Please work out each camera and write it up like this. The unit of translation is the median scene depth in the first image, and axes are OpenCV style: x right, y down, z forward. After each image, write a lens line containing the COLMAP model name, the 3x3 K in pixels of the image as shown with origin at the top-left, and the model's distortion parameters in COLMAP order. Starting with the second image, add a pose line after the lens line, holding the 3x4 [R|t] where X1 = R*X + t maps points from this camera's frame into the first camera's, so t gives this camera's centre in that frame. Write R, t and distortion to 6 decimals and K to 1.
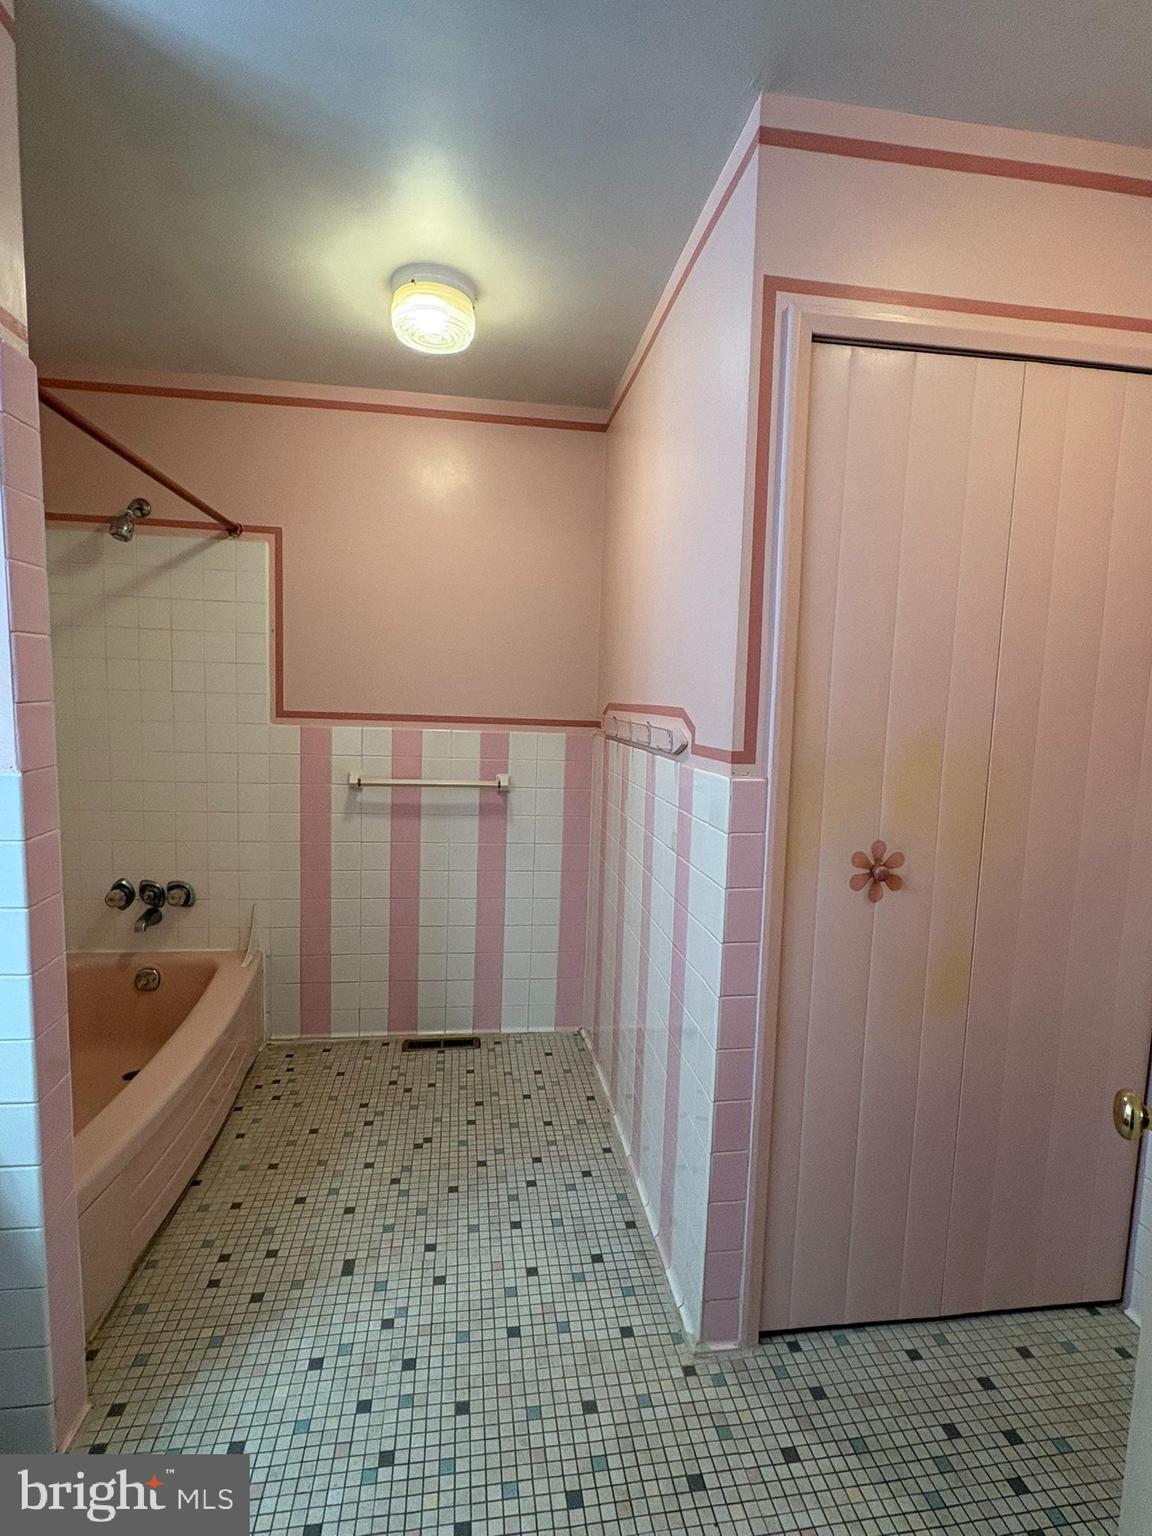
lens RADIAL K [[755.5, 0, 573.1], [0, 755.5, 755.2], [0, 0, 1]] dist [-0.000044, -0.000341]
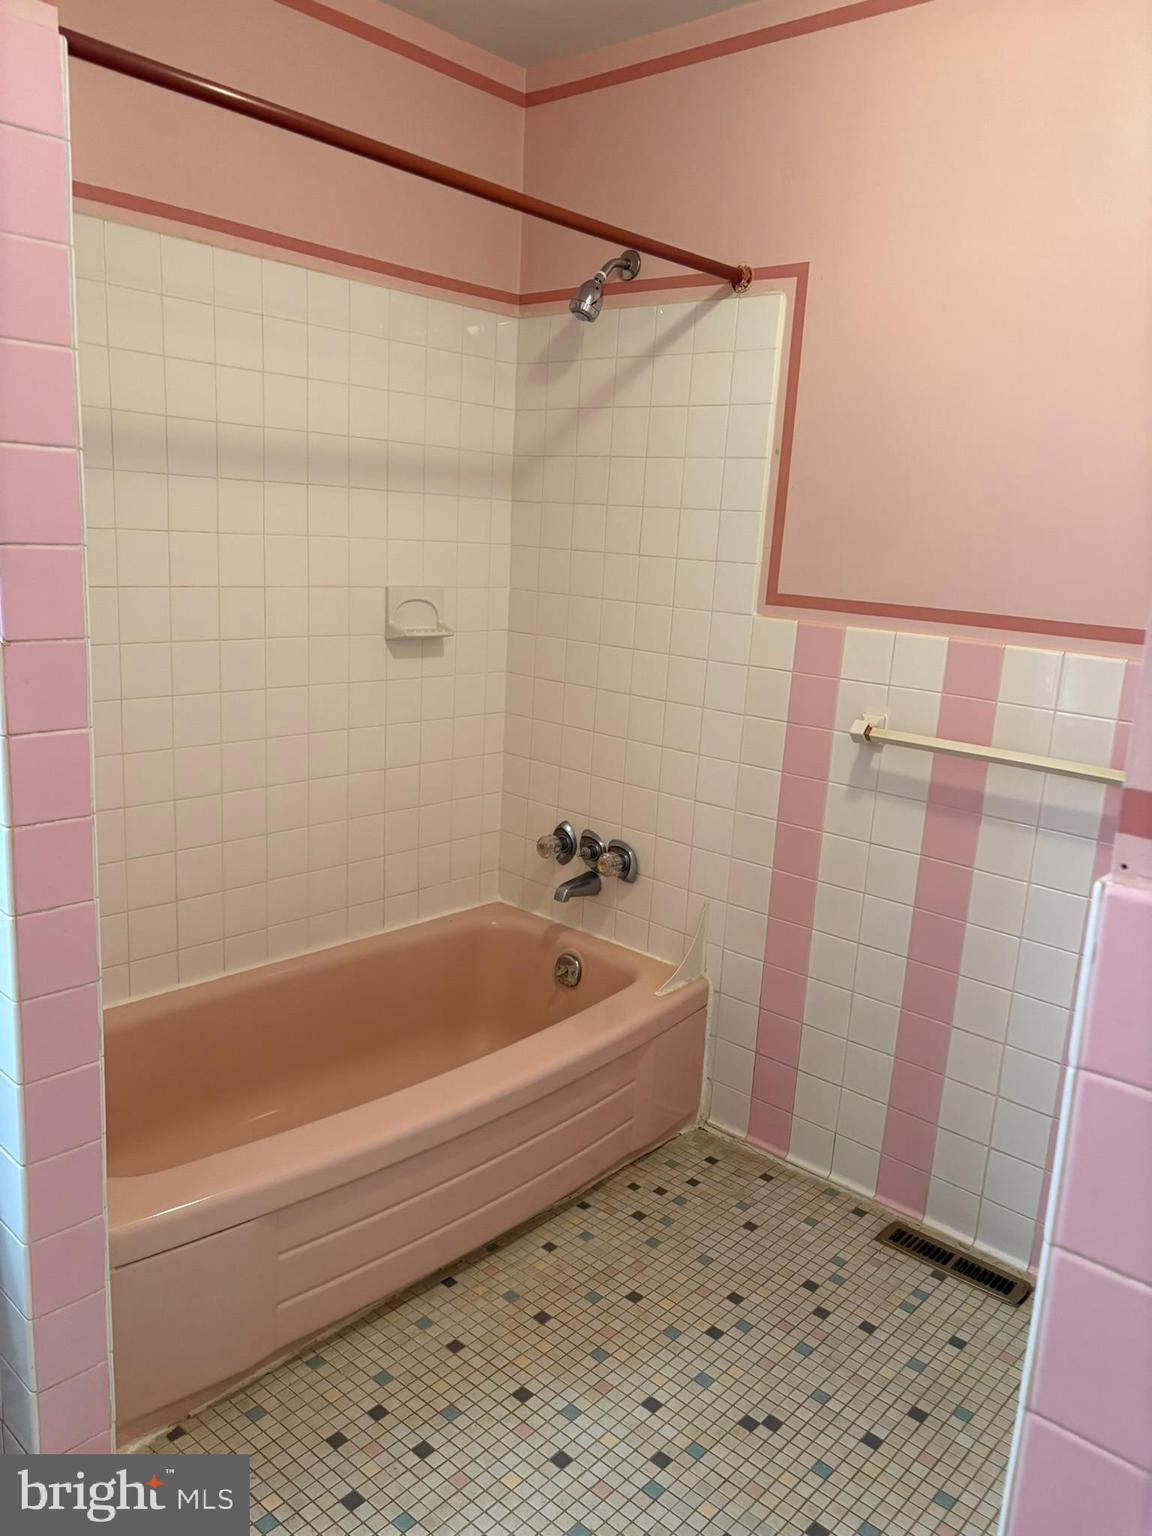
lens RADIAL K [[1160.0, 0, 576.0], [0, 1160.0, 768.0], [0, 0, 1]] dist [0.010612, 0.006838]
pose [[0.644021, 0.162732, -0.747499, 0.206096], [-0.101810, 0.986654, 0.127080, -0.023924], [0.758203, -0.005739, 0.651994, 0.304142]]
